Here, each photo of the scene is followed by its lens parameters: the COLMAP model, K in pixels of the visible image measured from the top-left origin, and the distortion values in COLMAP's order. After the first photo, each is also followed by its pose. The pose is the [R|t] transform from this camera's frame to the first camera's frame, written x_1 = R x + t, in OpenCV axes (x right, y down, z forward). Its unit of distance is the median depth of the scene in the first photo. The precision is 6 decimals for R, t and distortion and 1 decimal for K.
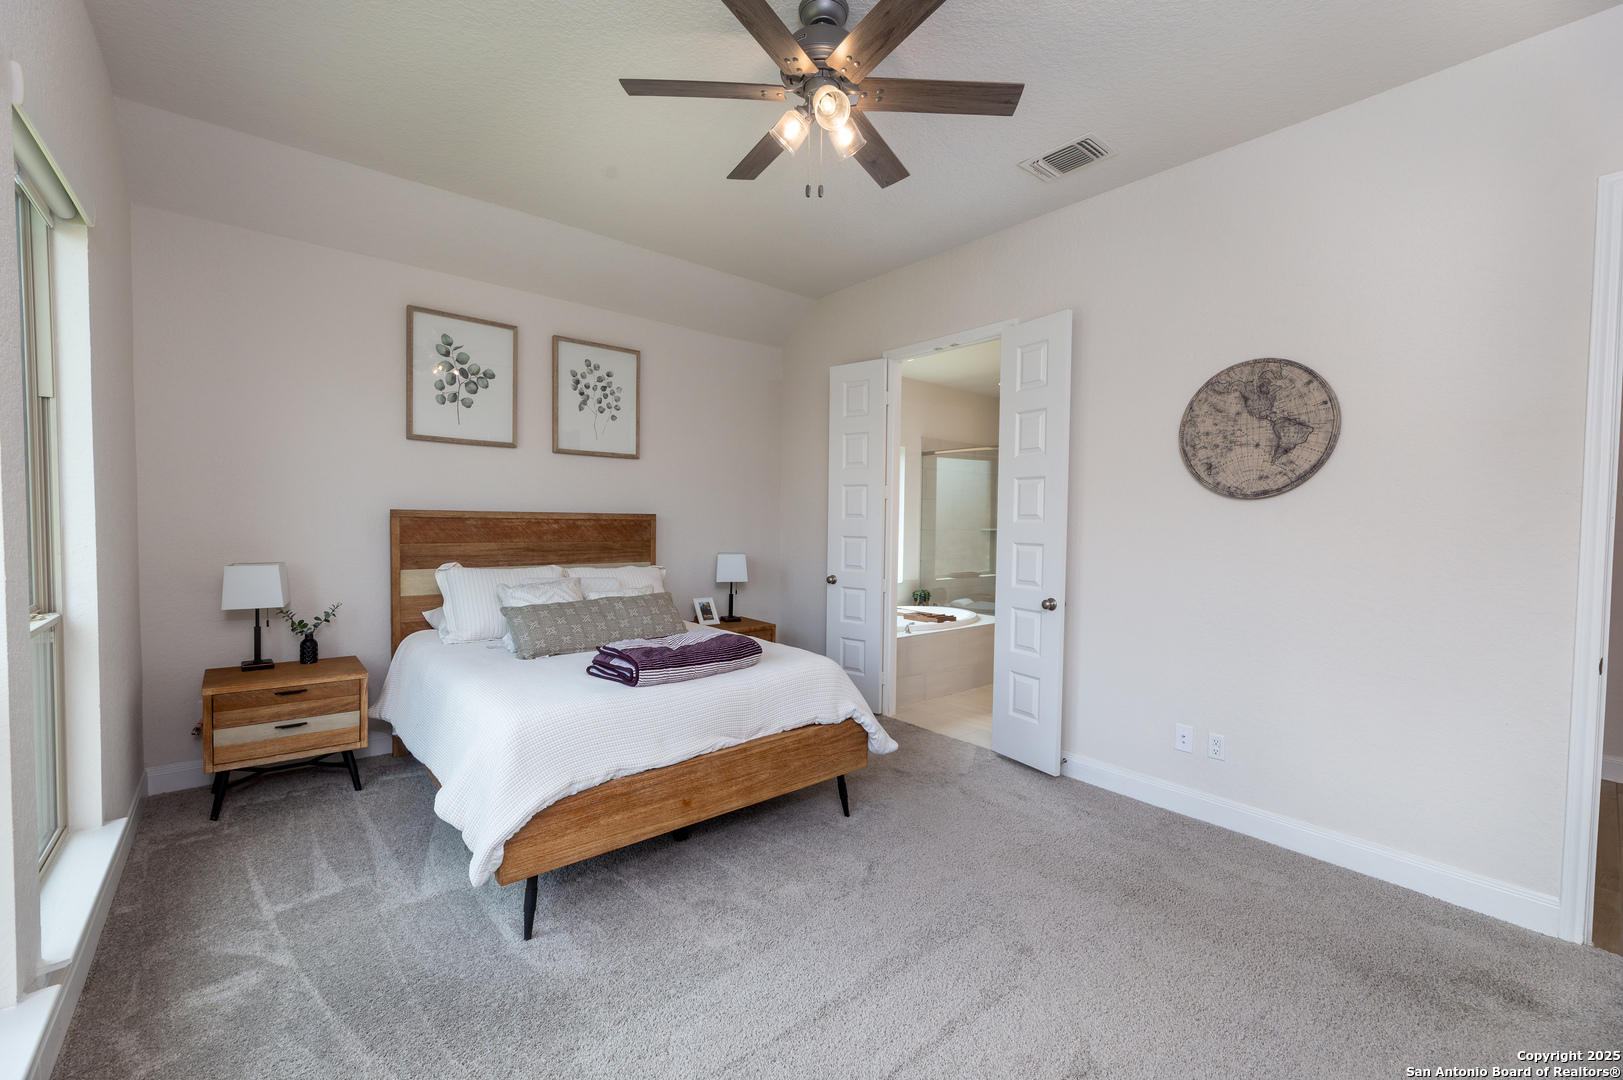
lens RADIAL K [[661.0, 0, 817.9], [0, 661.0, 541.7], [0, 0, 1]] dist [-0.004684, 0.000552]
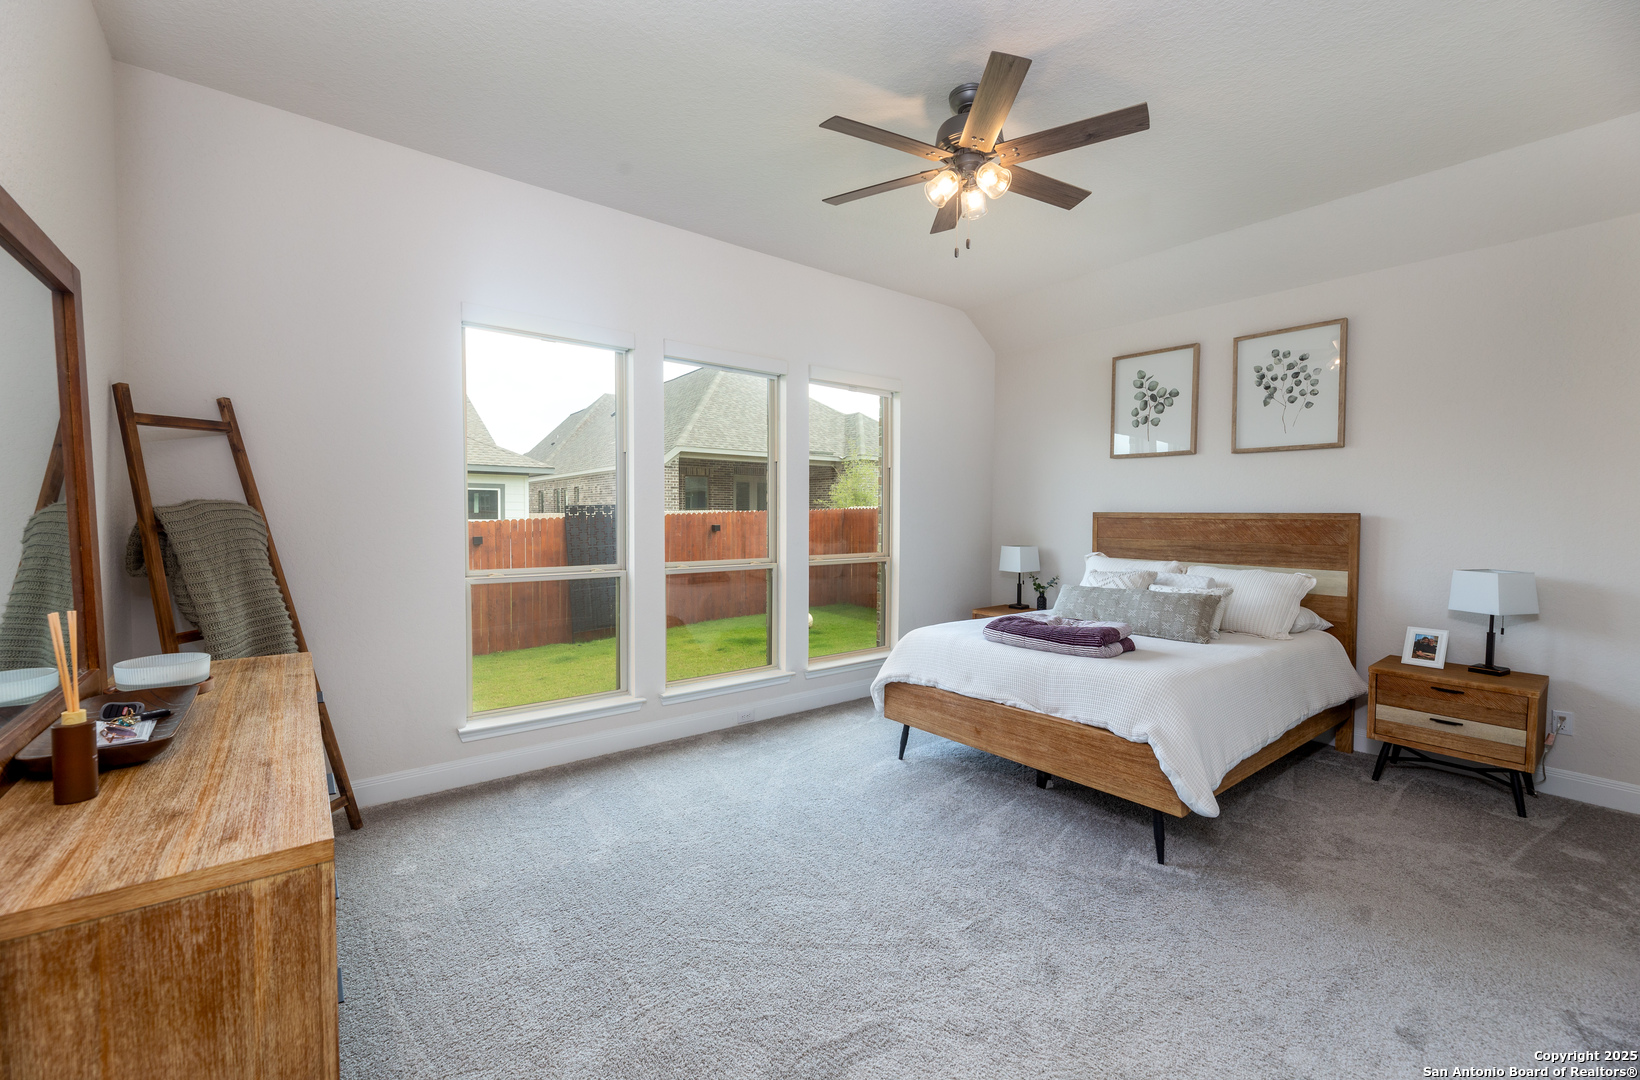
lens RADIAL K [[667.9, 0, 825.7], [0, 667.9, 543.3], [0, 0, 1]] dist [-0.004684, 0.000552]
pose [[-0.020298, 0.030909, -0.999316, 0.660964], [-0.039588, 0.998713, 0.031695, -0.005422], [0.999010, 0.040205, -0.019048, 0.414417]]
